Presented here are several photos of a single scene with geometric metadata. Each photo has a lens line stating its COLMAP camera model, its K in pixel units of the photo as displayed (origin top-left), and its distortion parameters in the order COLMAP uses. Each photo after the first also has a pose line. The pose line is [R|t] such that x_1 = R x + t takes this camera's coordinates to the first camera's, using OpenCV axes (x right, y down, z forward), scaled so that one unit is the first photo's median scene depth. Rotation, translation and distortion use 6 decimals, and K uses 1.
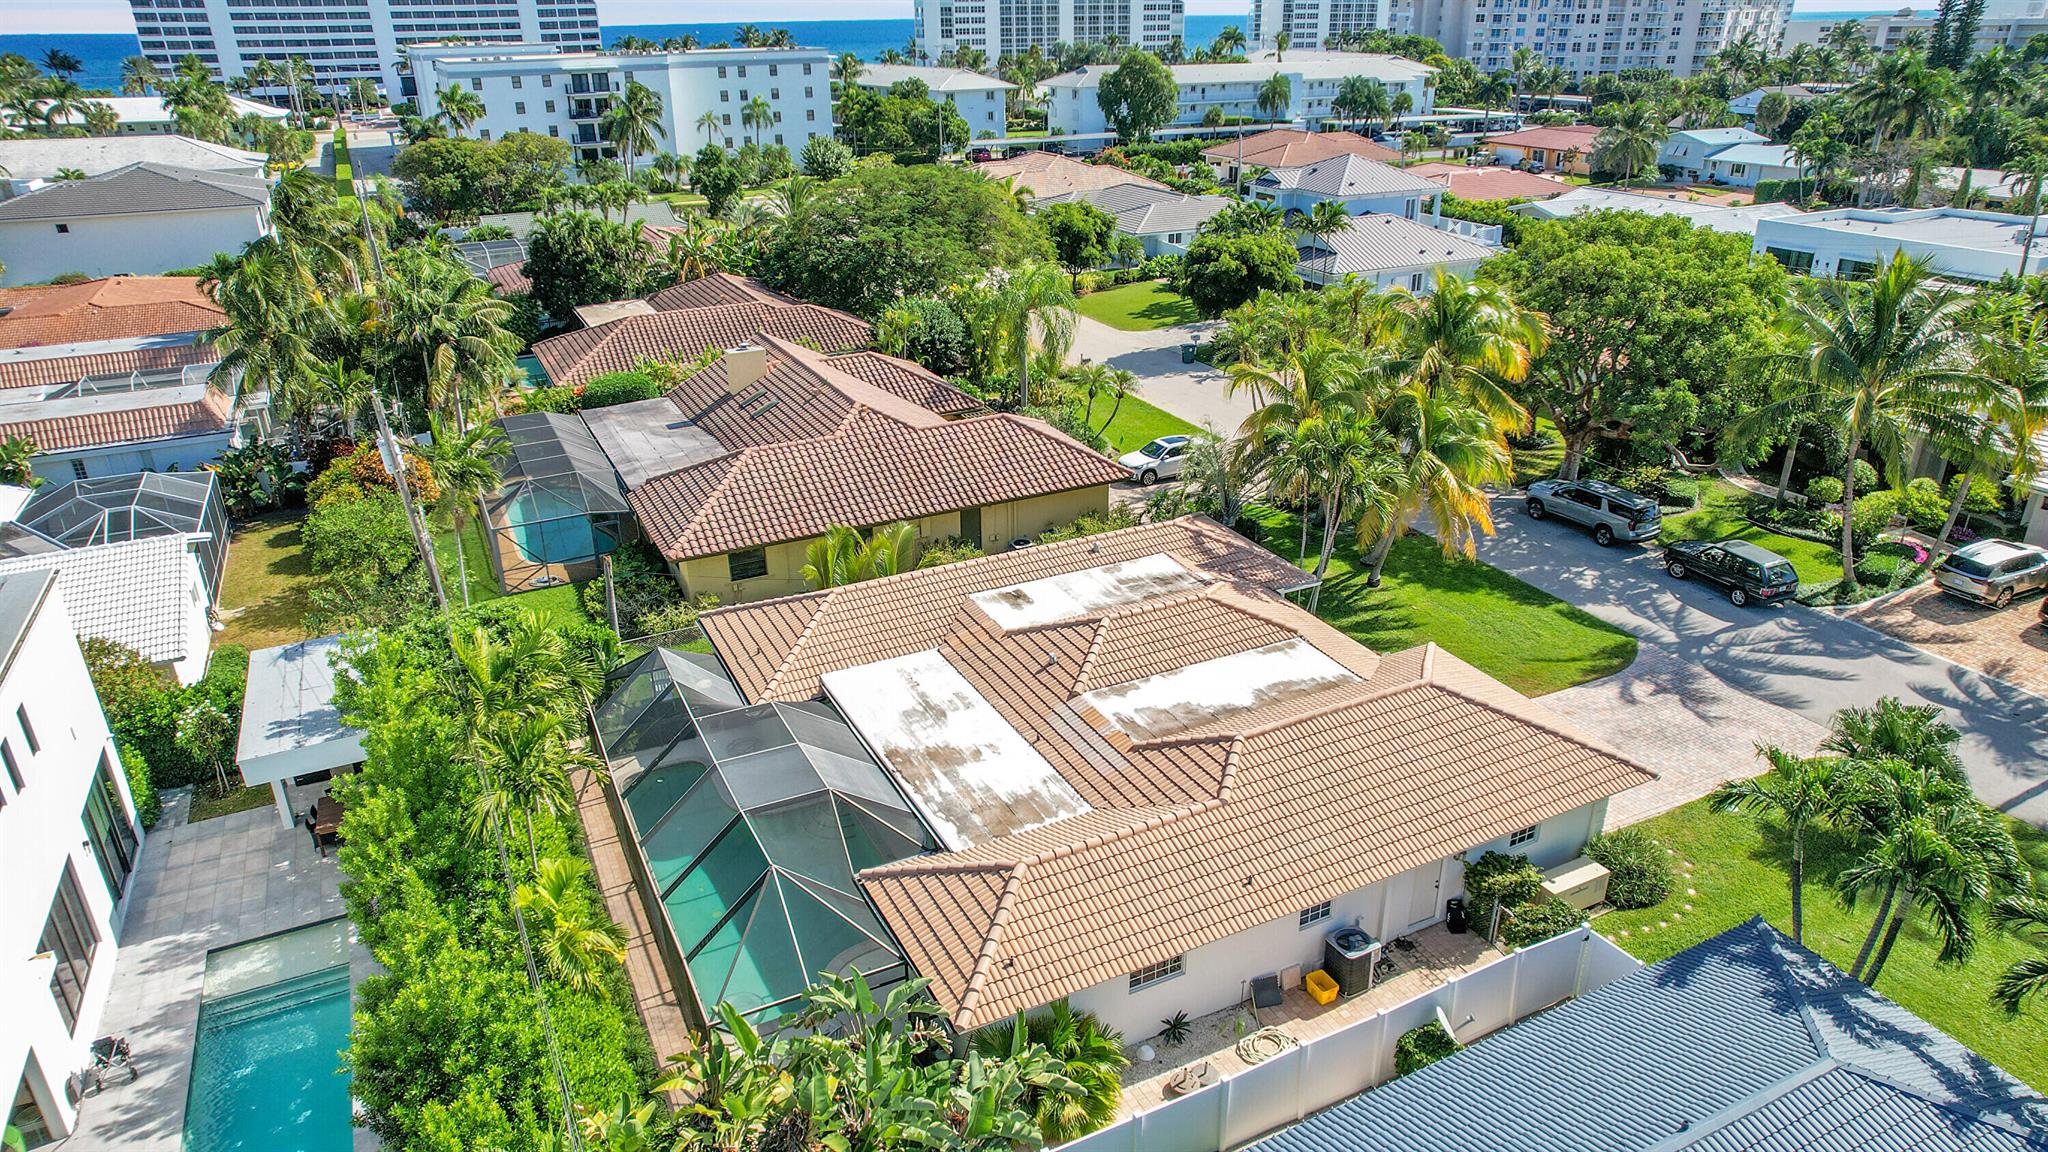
lens RADIAL K [[1305.9, 0, 1032.6], [0, 1305.9, 585.9], [0, 0, 1]] dist [-0.073657, 0.070453]
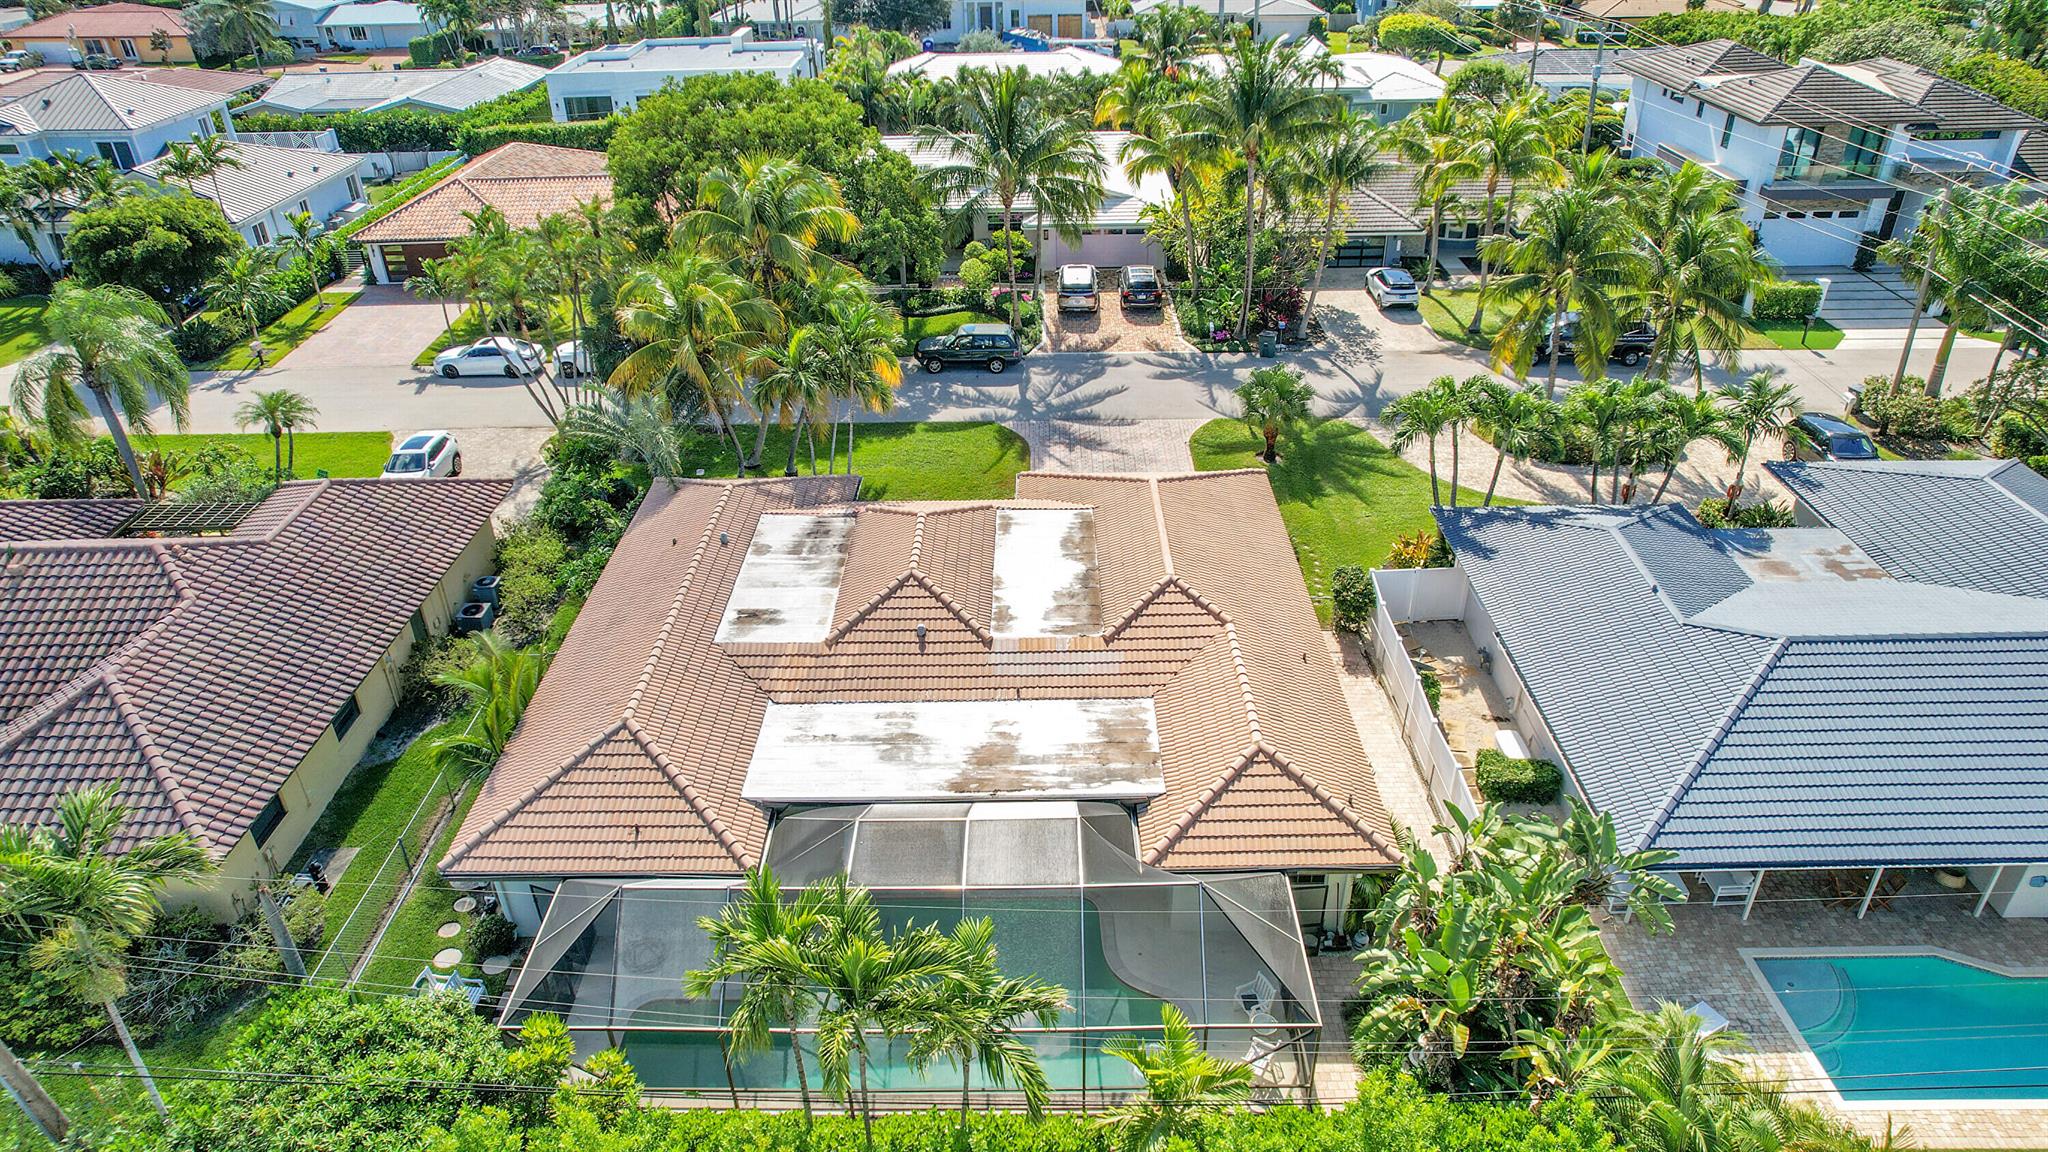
lens RADIAL K [[1305.9, 0, 1032.6], [0, 1305.9, 585.9], [0, 0, 1]] dist [-0.073657, 0.070453]
pose [[0.450677, -0.453355, 0.768999, -0.402890], [0.373901, 0.878104, 0.298550, -0.136333], [-0.810610, 0.152979, 0.565251, 0.245350]]
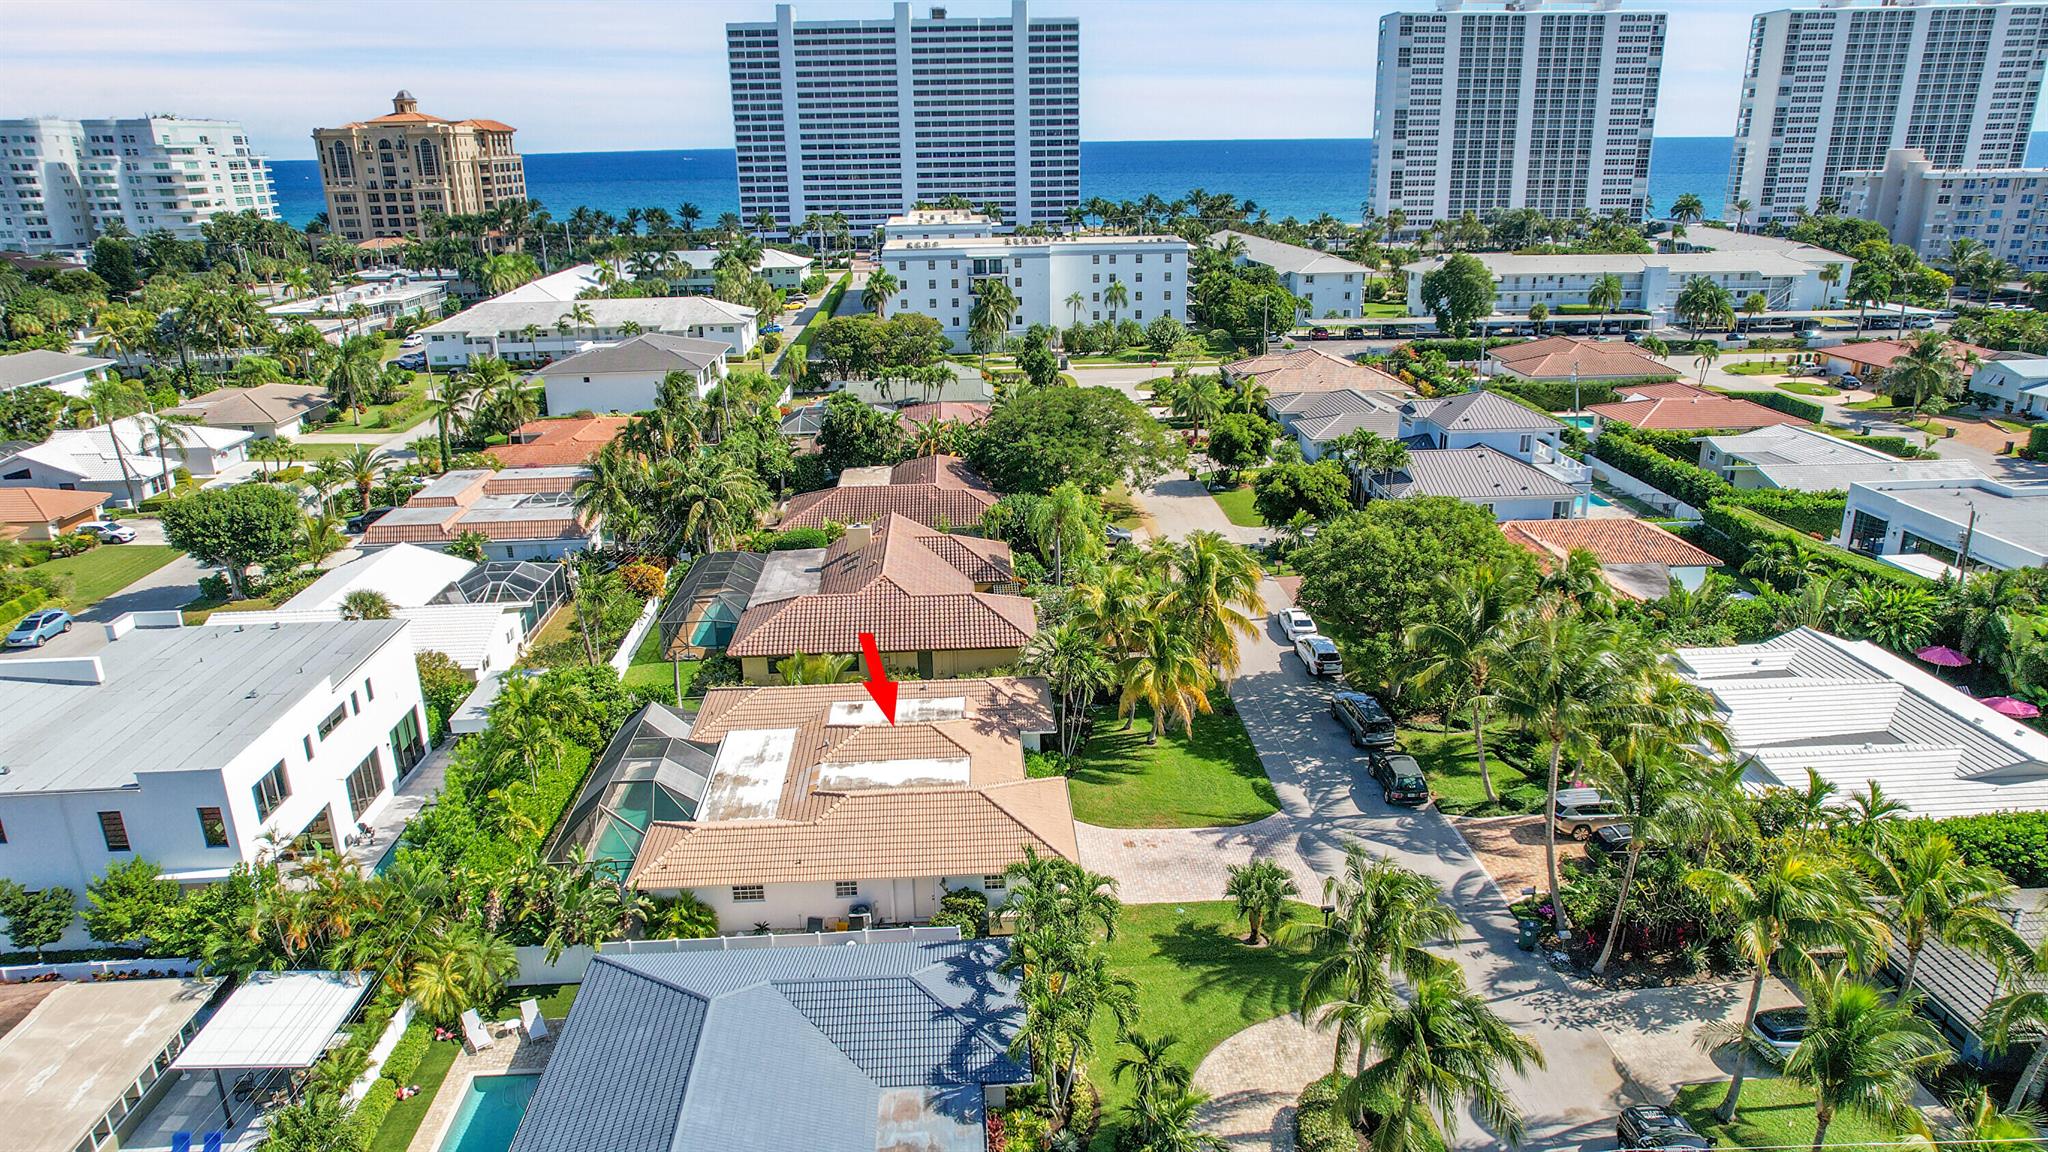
lens RADIAL K [[1305.9, 0, 1032.6], [0, 1305.9, 585.9], [0, 0, 1]] dist [-0.073657, 0.070453]
pose [[0.919930, 0.126863, -0.370991, 0.564196], [-0.155753, 0.986588, -0.048844, -0.070886], [0.359819, 0.102716, 0.927351, -0.363200]]
